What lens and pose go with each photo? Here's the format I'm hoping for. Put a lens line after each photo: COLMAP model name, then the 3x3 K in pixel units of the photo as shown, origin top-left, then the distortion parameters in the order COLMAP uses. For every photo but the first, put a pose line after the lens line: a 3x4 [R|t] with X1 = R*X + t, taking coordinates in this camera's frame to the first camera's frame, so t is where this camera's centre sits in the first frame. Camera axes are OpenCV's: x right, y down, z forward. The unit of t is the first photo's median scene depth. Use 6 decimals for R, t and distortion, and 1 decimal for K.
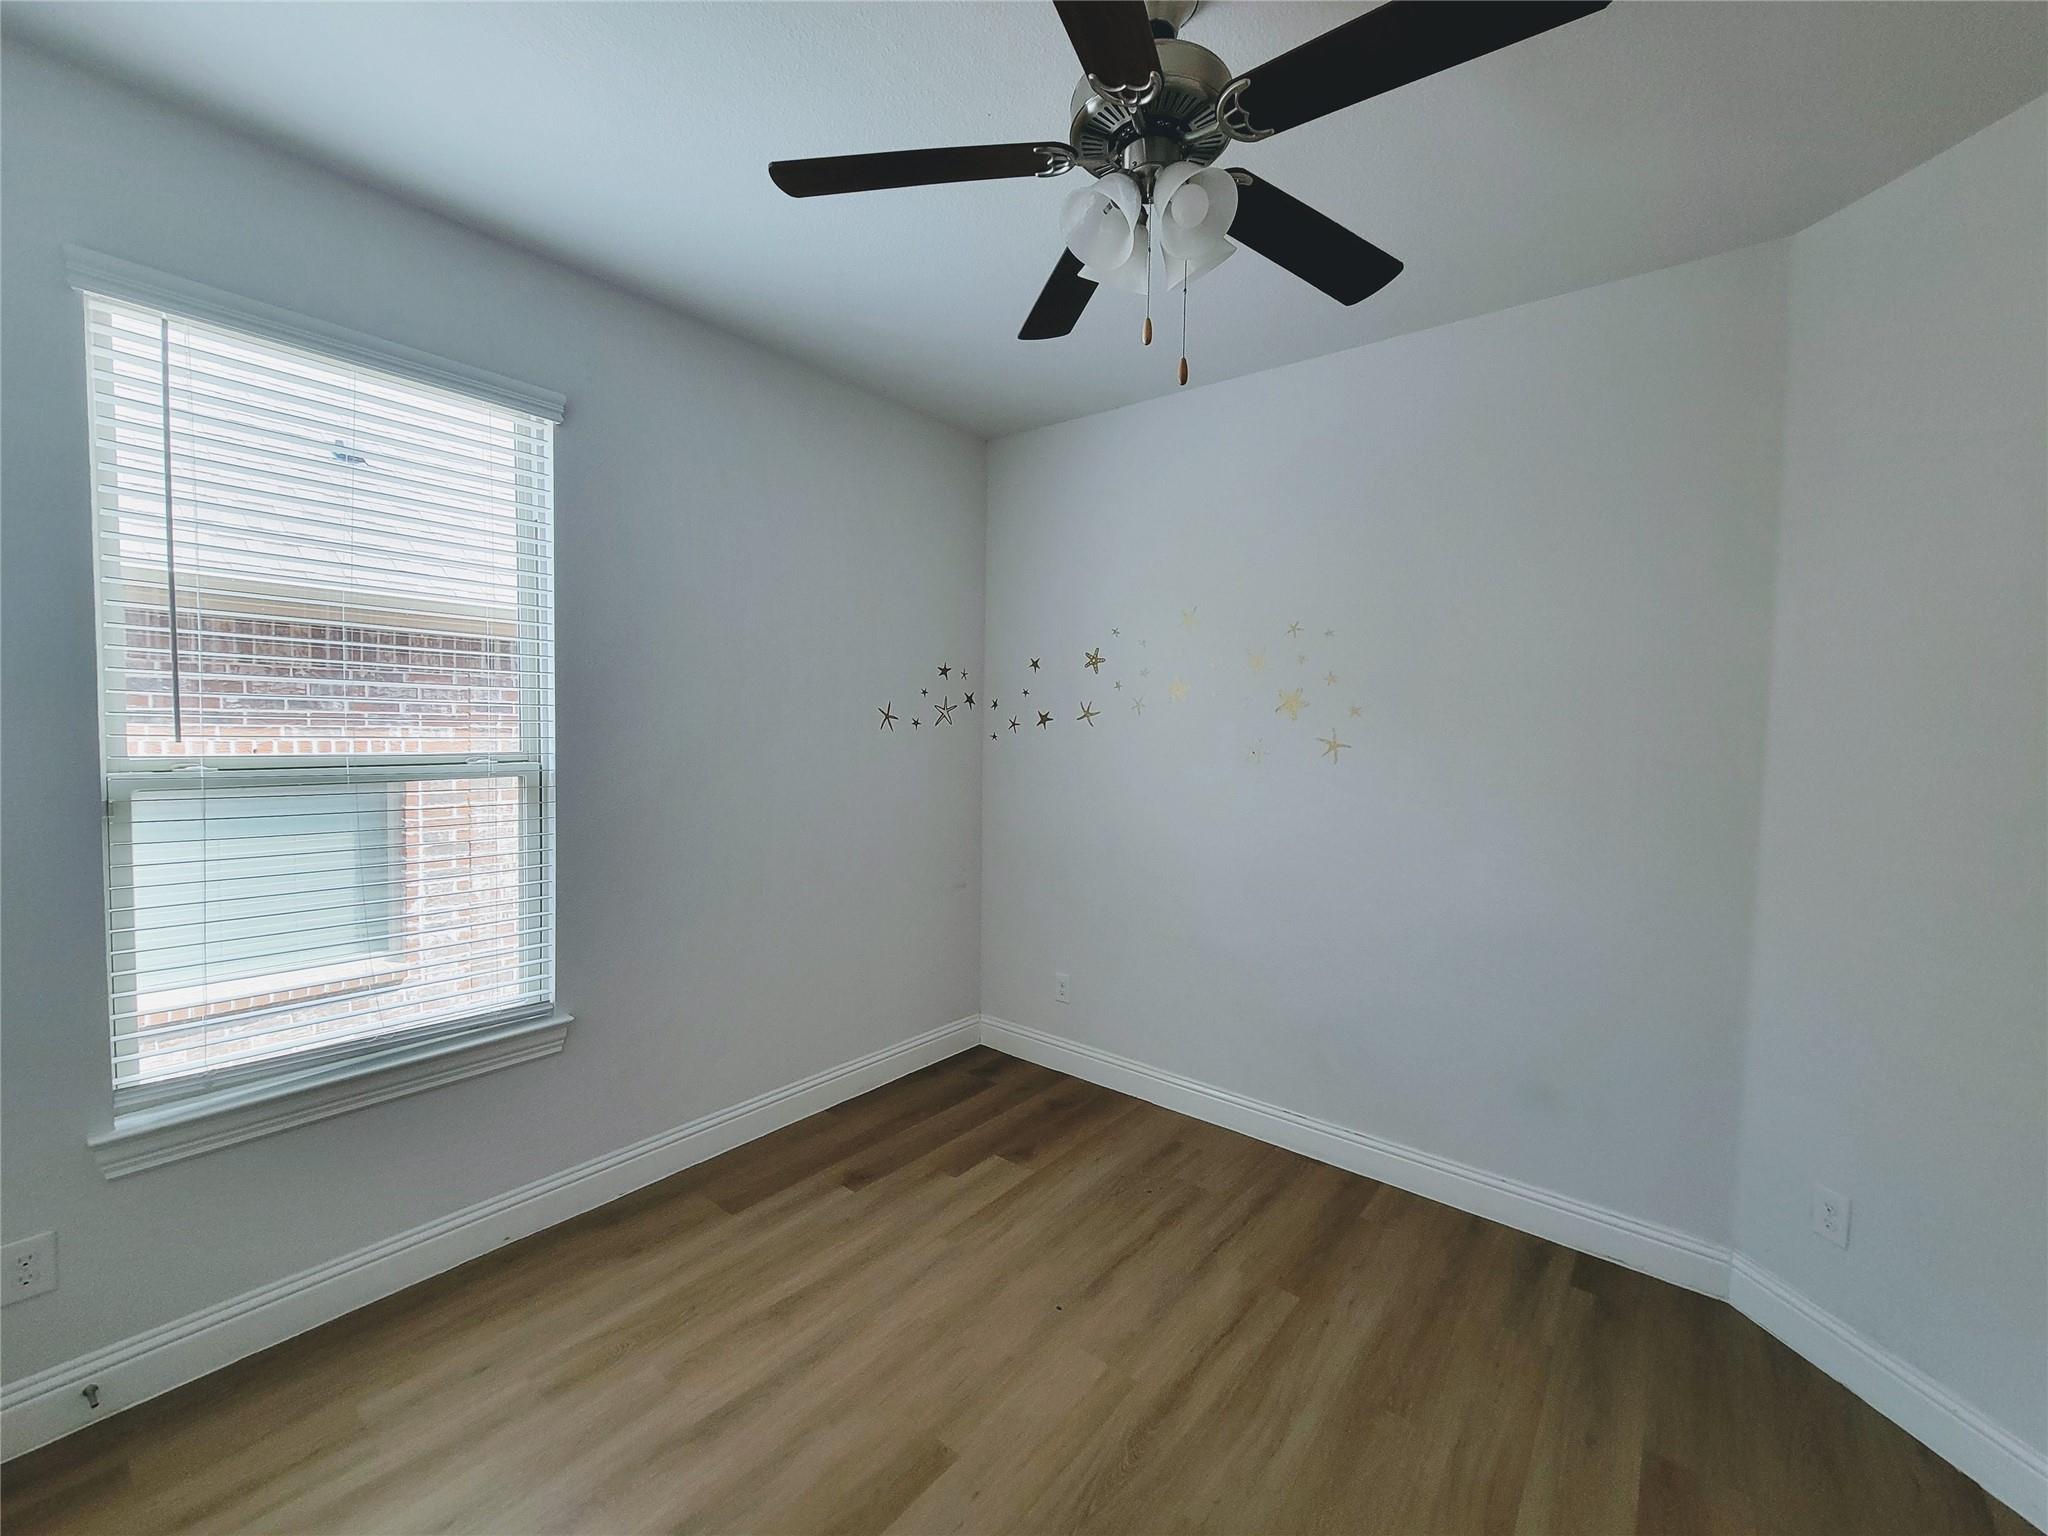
lens RADIAL K [[830.5, 0, 1025.1], [0, 830.5, 759.9], [0, 0, 1]] dist [-0.000764, -0.000219]
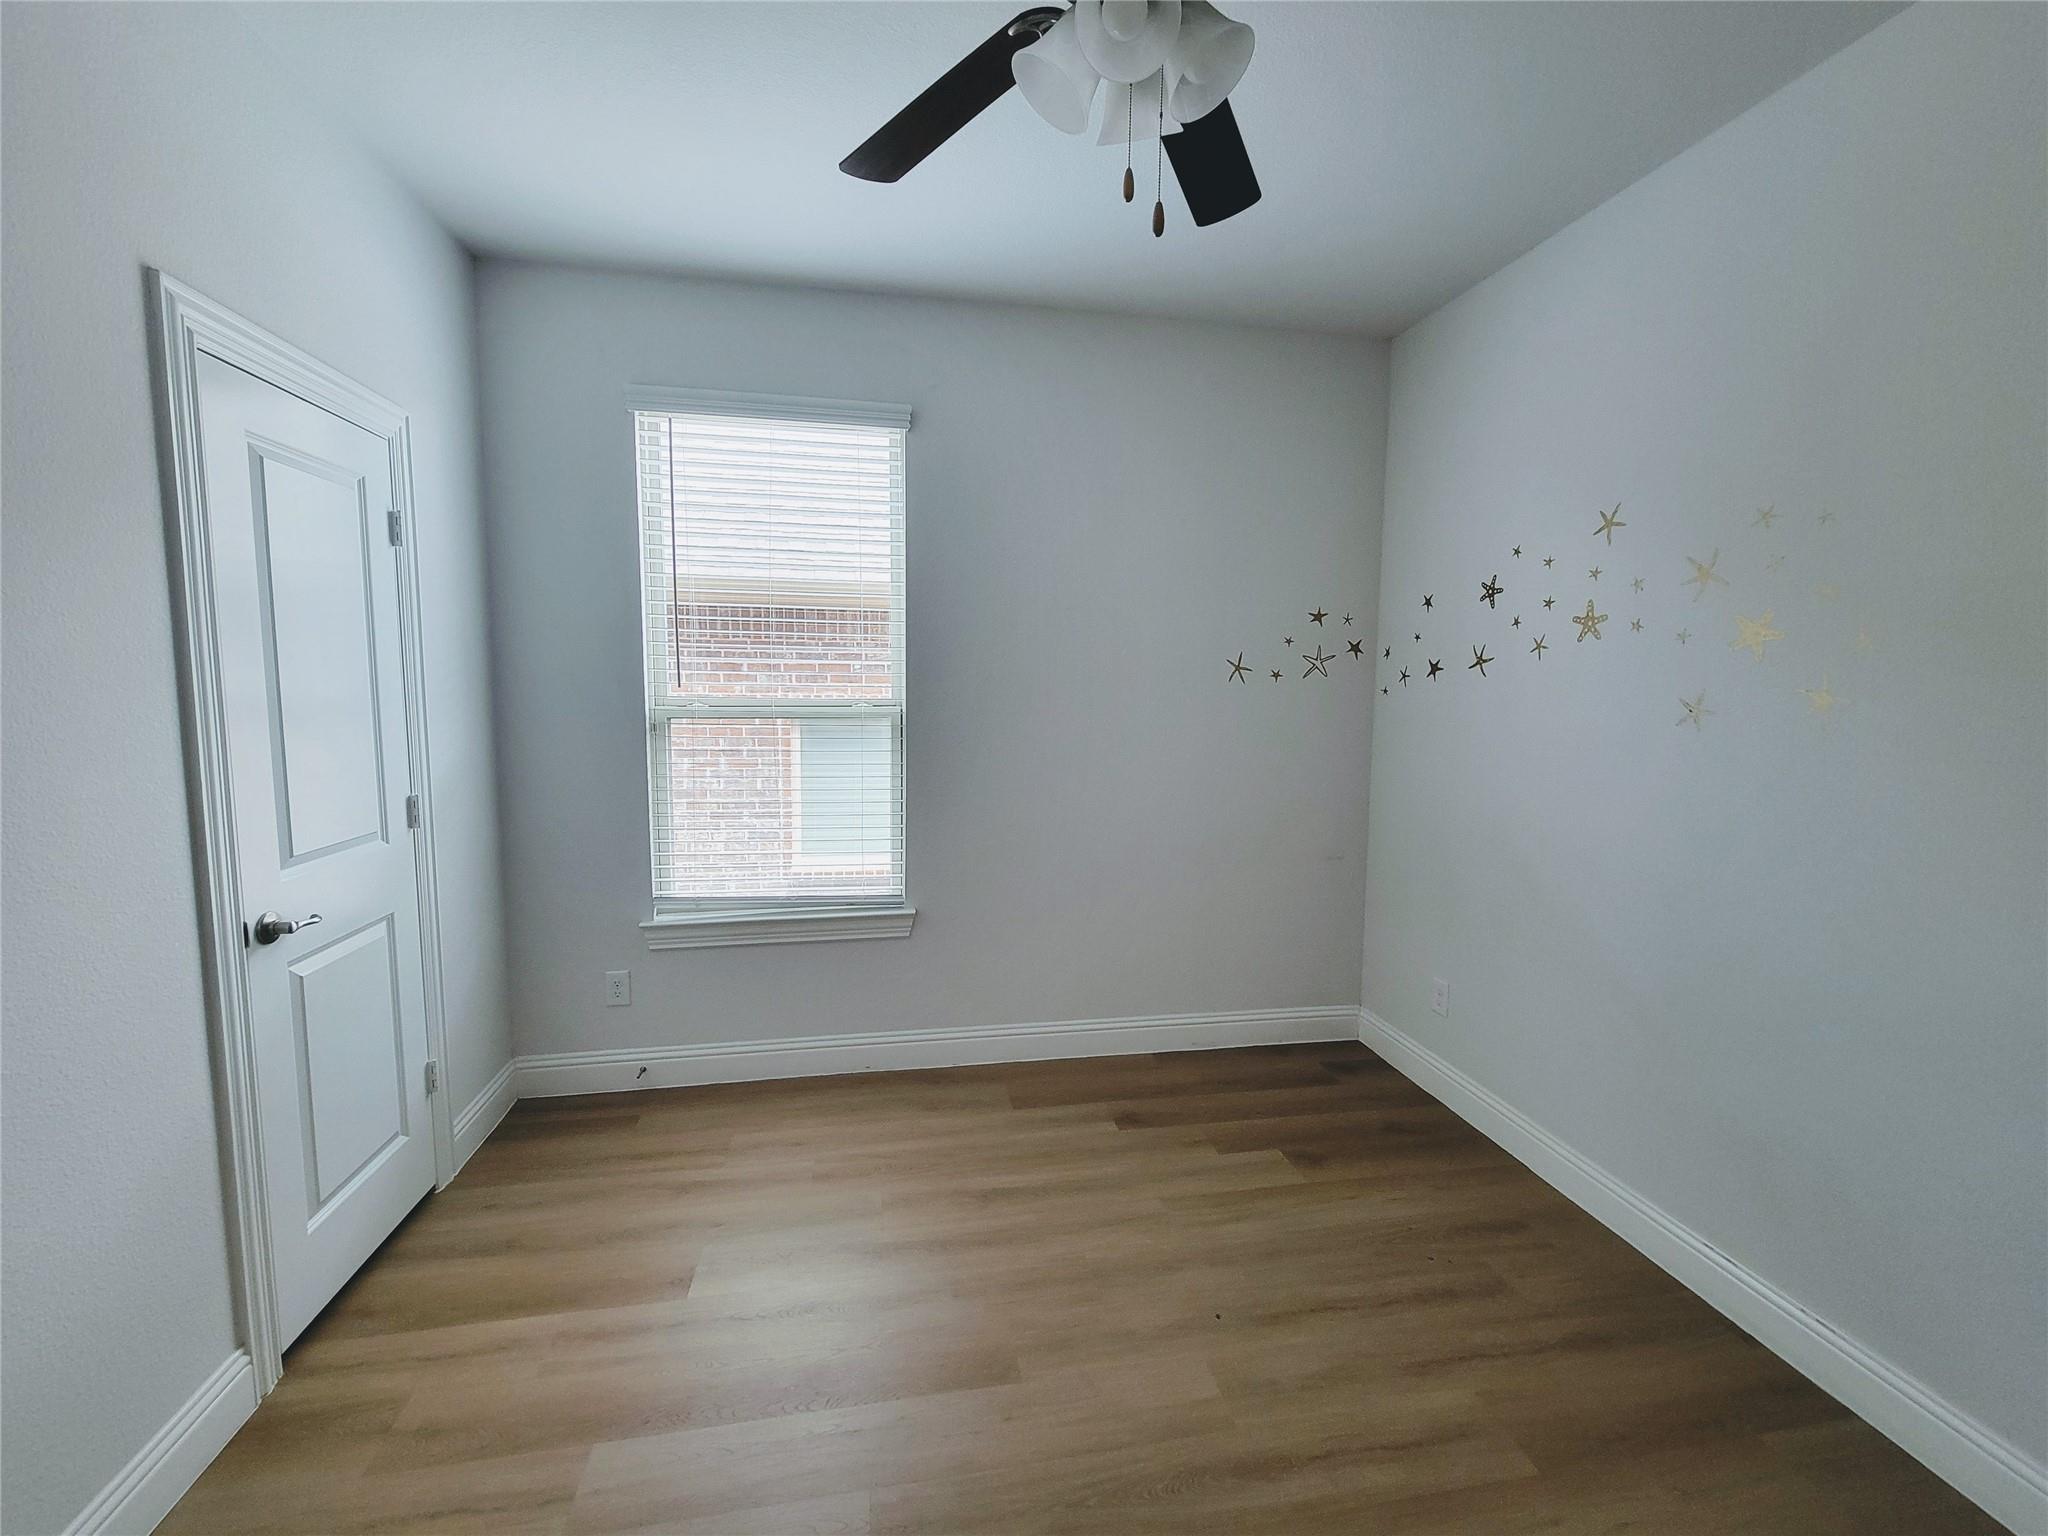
lens RADIAL K [[830.5, 0, 1025.1], [0, 830.5, 759.9], [0, 0, 1]] dist [-0.000764, -0.000219]
pose [[0.755000, 0.053632, -0.653528, 0.371532], [-0.025740, 0.998305, 0.052190, 0.012060], [0.655219, -0.022582, 0.755101, 0.164119]]
